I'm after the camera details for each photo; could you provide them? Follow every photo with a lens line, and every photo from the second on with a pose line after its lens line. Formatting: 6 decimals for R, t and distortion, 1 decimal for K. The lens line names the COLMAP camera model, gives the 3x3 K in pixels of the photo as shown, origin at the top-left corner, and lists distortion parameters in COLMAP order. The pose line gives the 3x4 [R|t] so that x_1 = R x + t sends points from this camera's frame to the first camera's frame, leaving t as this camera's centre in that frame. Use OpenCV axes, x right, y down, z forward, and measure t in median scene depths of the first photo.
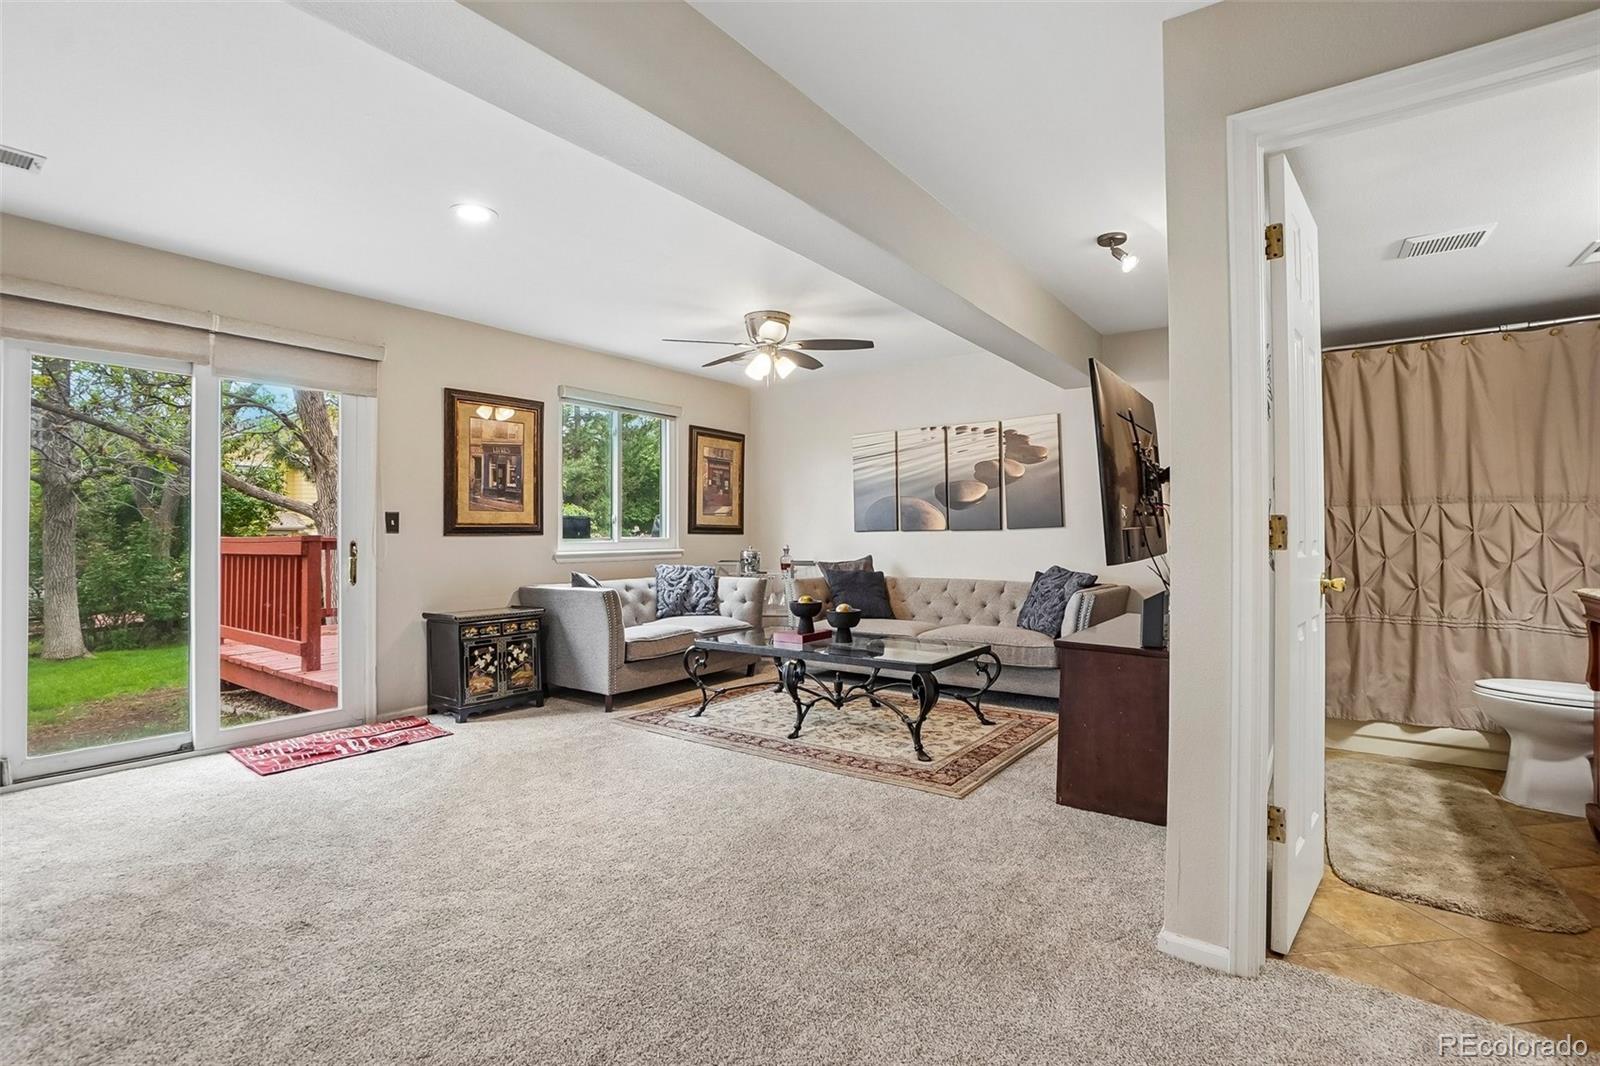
lens RADIAL K [[733.7, 0, 799.9], [0, 733.7, 527.4], [0, 0, 1]] dist [-0.057068, 0.021139]
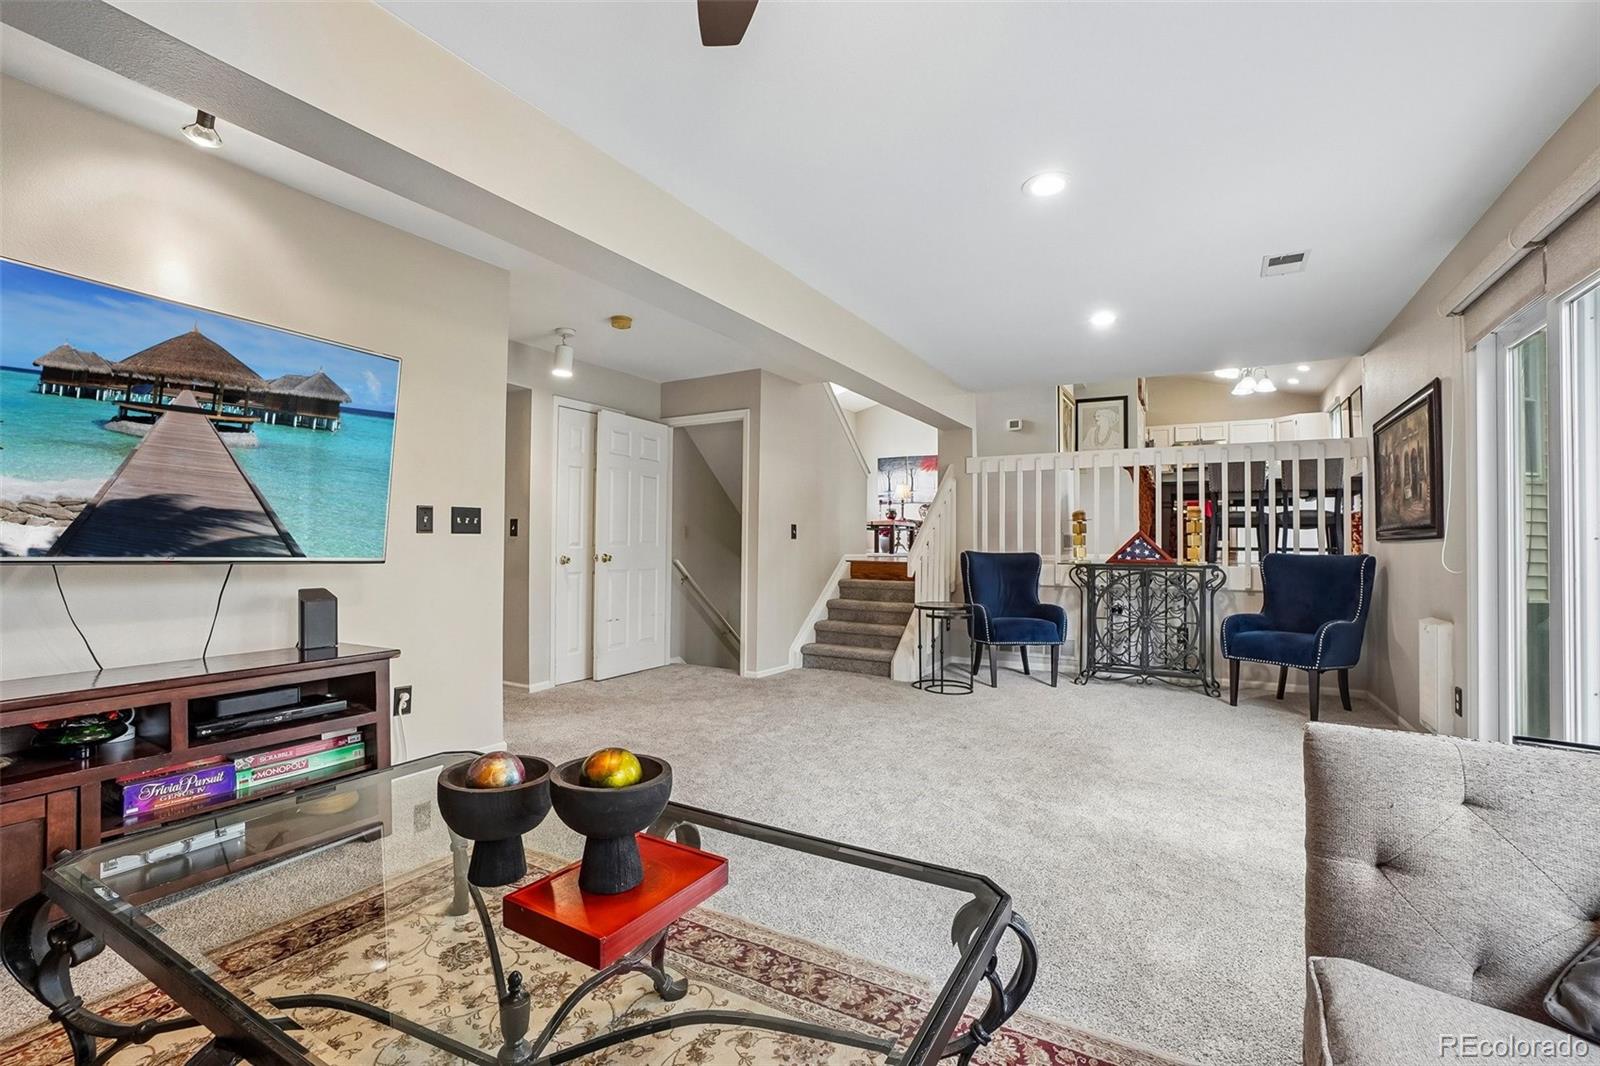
lens RADIAL K [[733.7, 0, 799.9], [0, 733.7, 527.4], [0, 0, 1]] dist [-0.057068, 0.021139]
pose [[-0.992559, -0.009077, -0.121429, -0.031982], [-0.005546, 0.999553, -0.029388, 0.022126], [0.121642, -0.028496, -0.992165, 1.582153]]
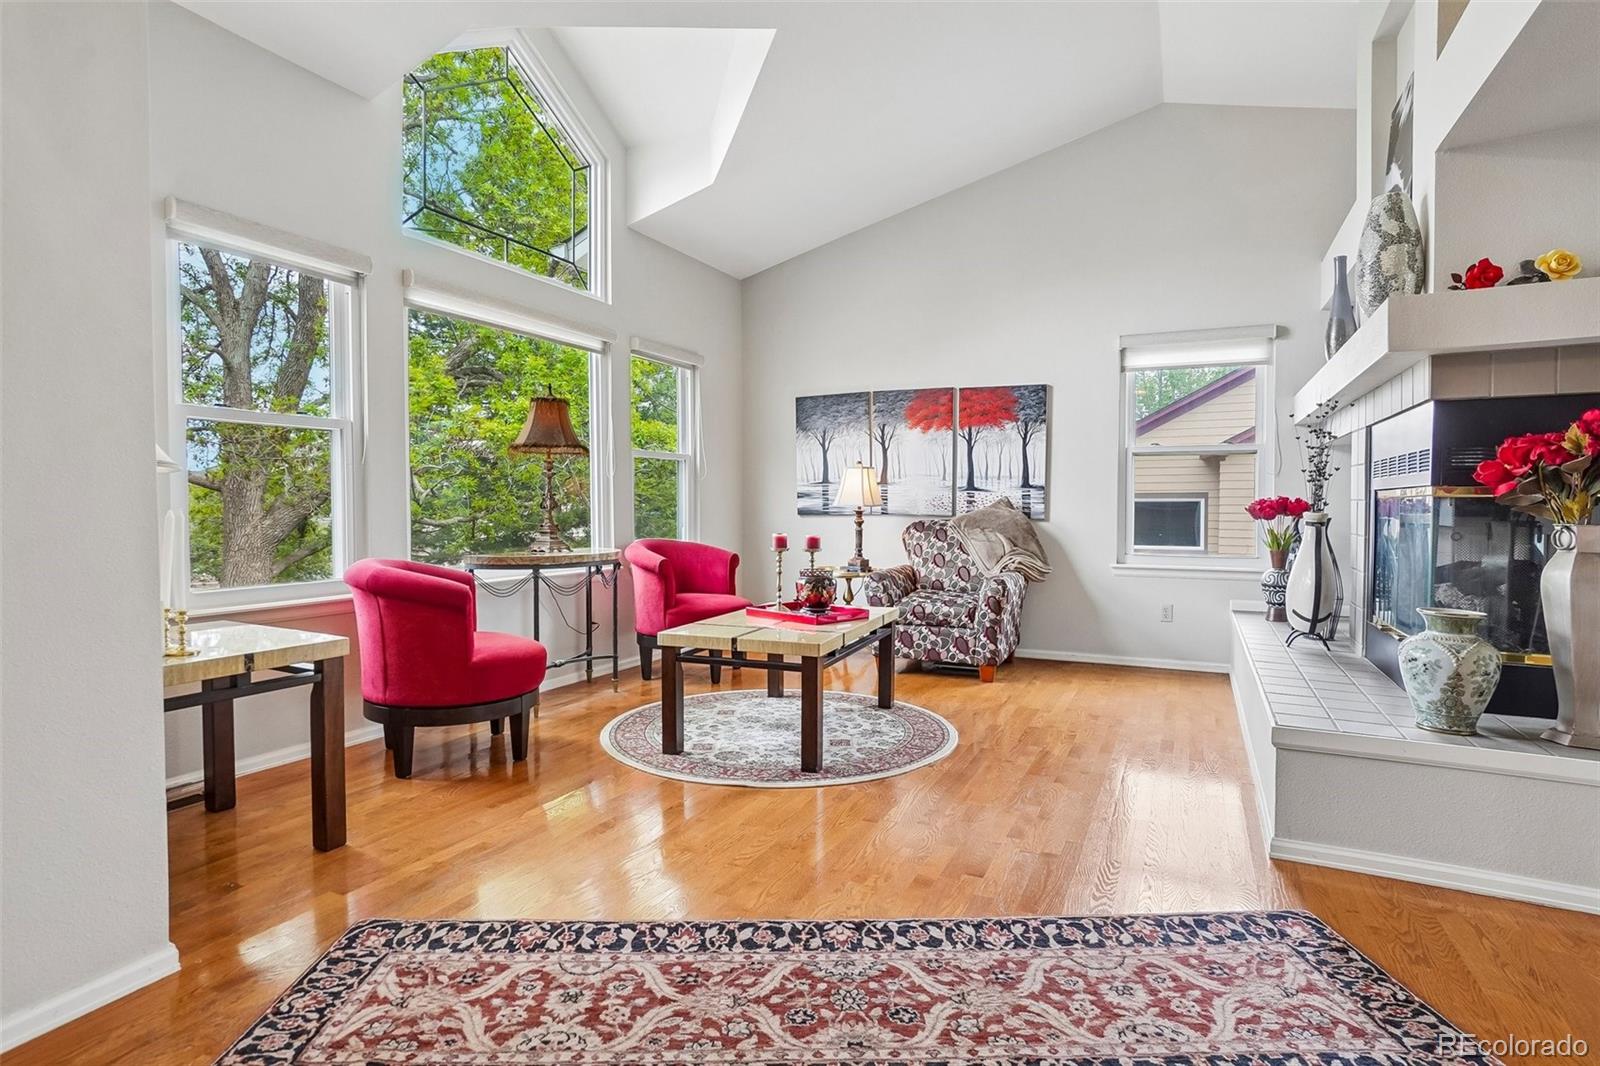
lens RADIAL K [[821.4, 0, 795.0], [0, 821.4, 523.5], [0, 0, 1]] dist [-0.042642, 0.021394]
pose [[-0.986035, 0.004357, -0.166479, -0.629997], [0.000914, 0.999784, 0.020750, -0.236136], [0.166533, 0.020308, -0.985827, -0.564796]]
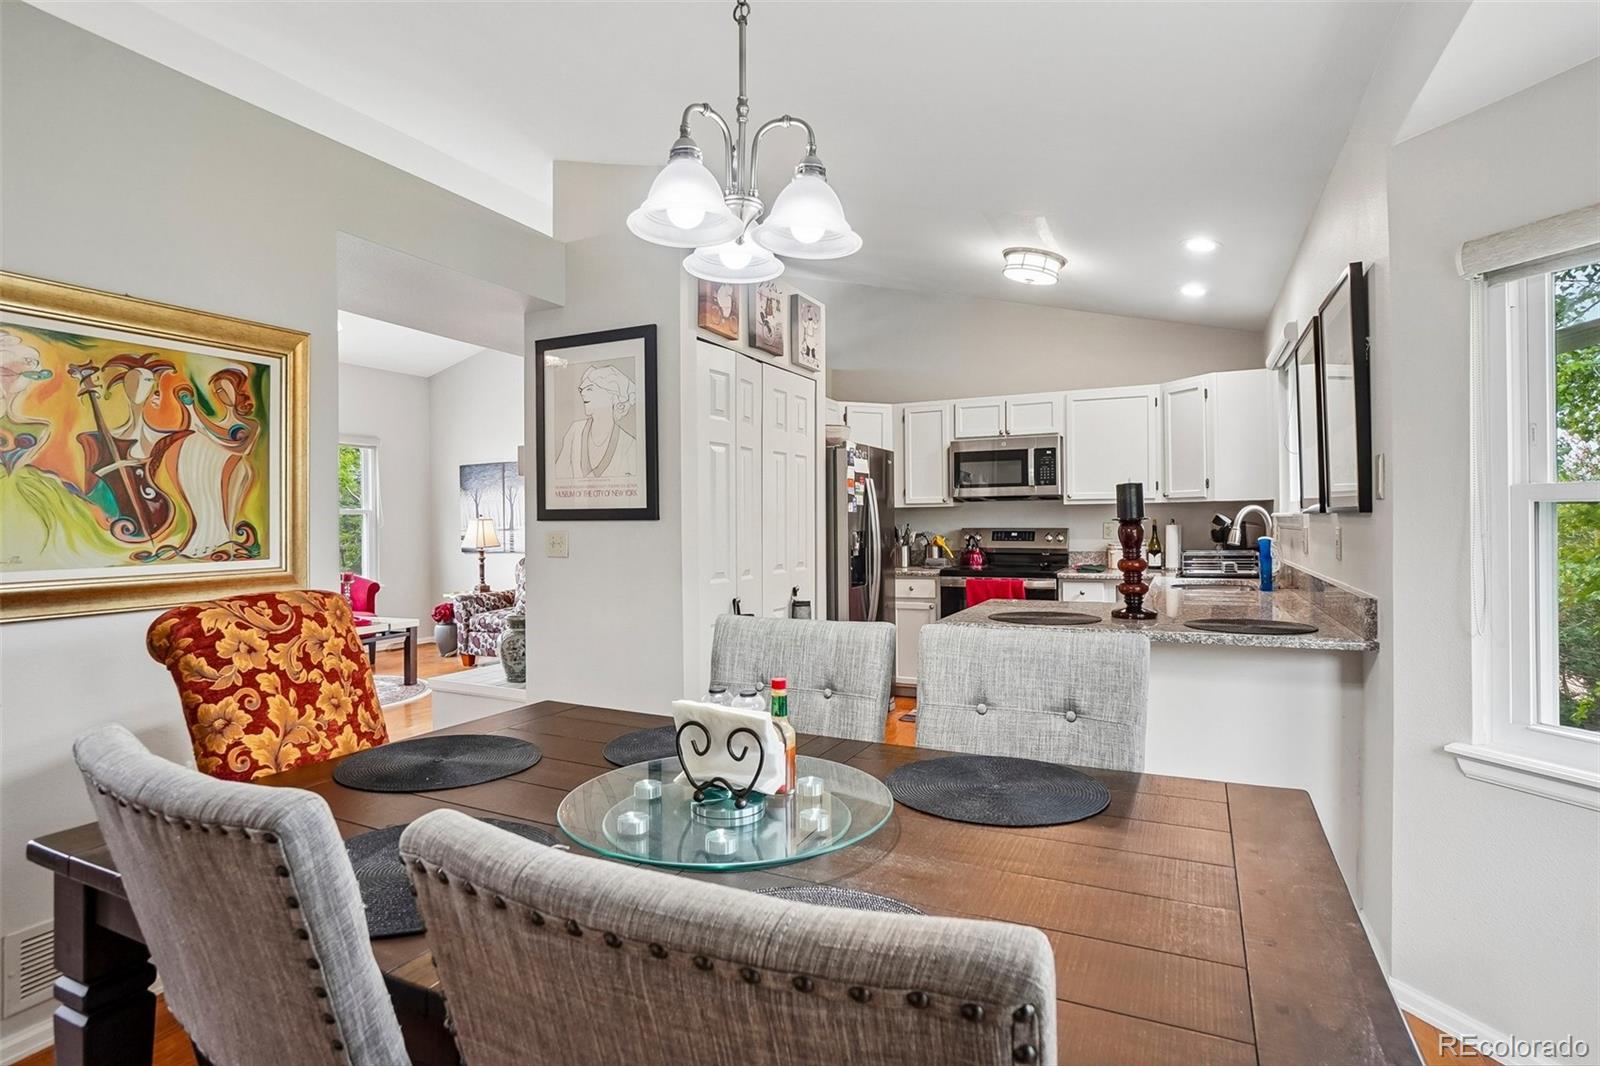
lens RADIAL K [[821.4, 0, 795.0], [0, 821.4, 523.5], [0, 0, 1]] dist [-0.042642, 0.021394]
pose [[-0.985290, 0.010132, -0.170592, -1.463562], [0.010534, 0.999943, -0.001454, -0.287095], [0.170568, -0.003229, -0.985341, 0.181091]]
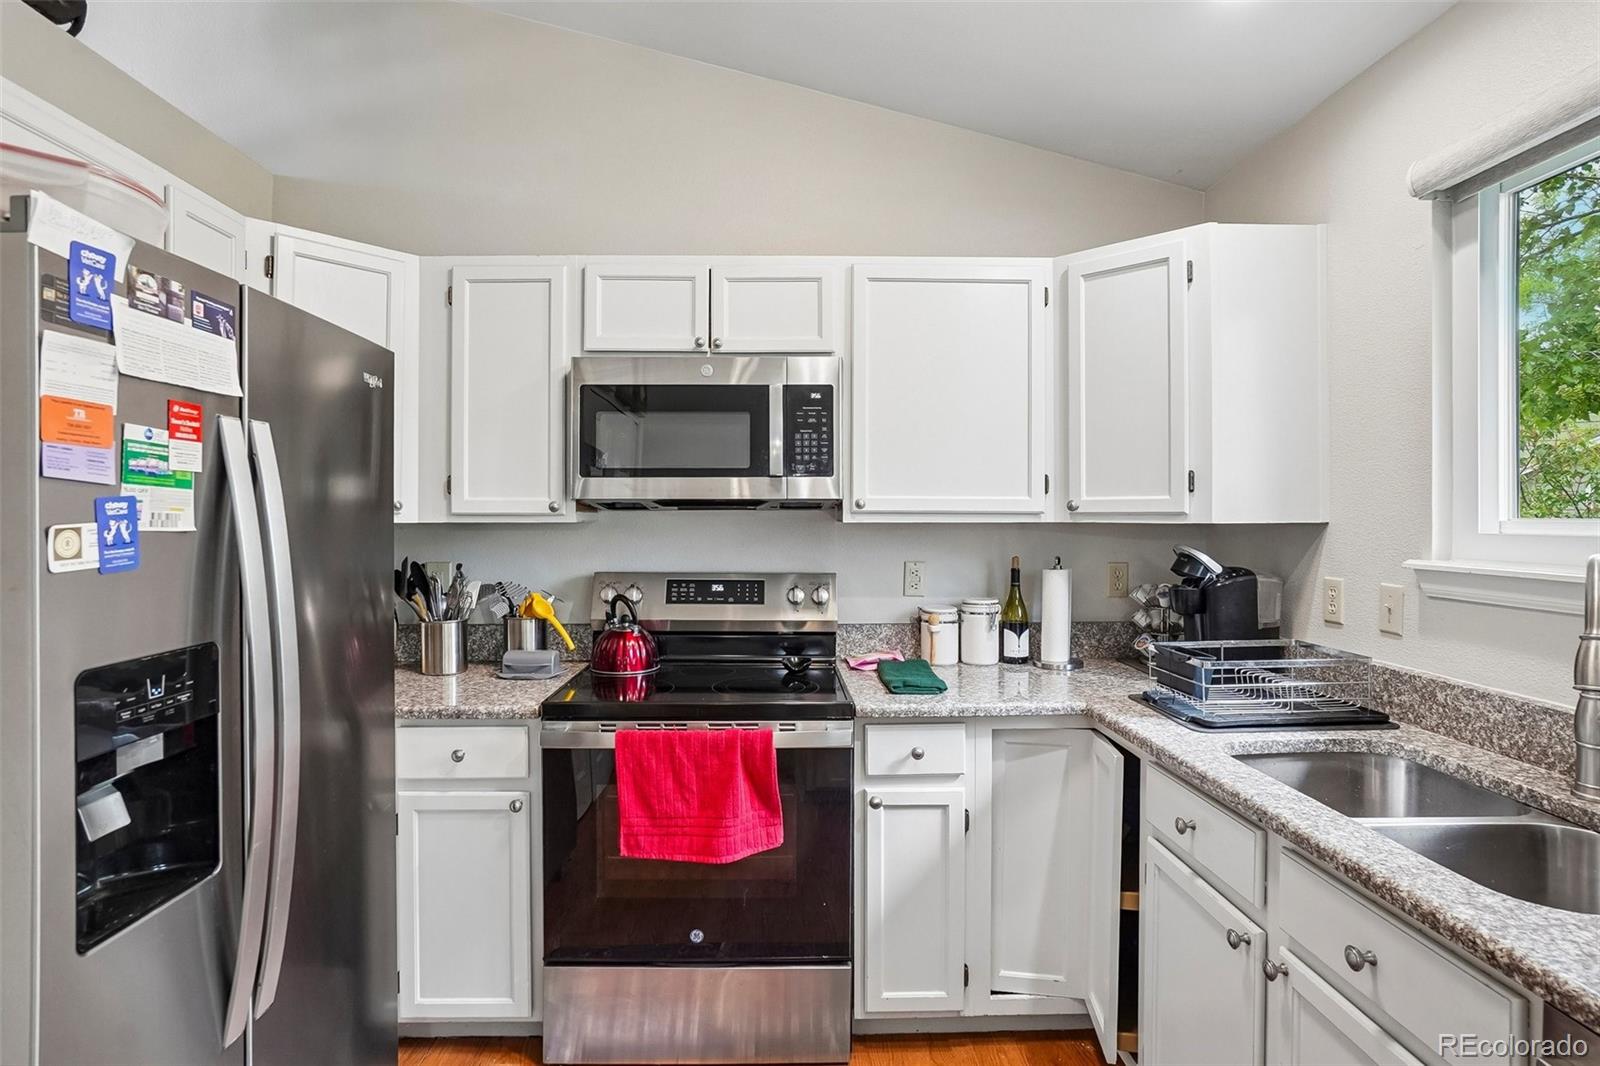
lens RADIAL K [[823.3, 0, 793.5], [0, 823.3, 514.5], [0, 0, 1]] dist [-0.045042, 0.024015]
pose [[-0.799567, -0.002779, -0.600571, -1.796796], [0.001475, 0.999977, -0.006590, -0.321677], [0.600575, -0.006155, -0.799545, -0.741039]]
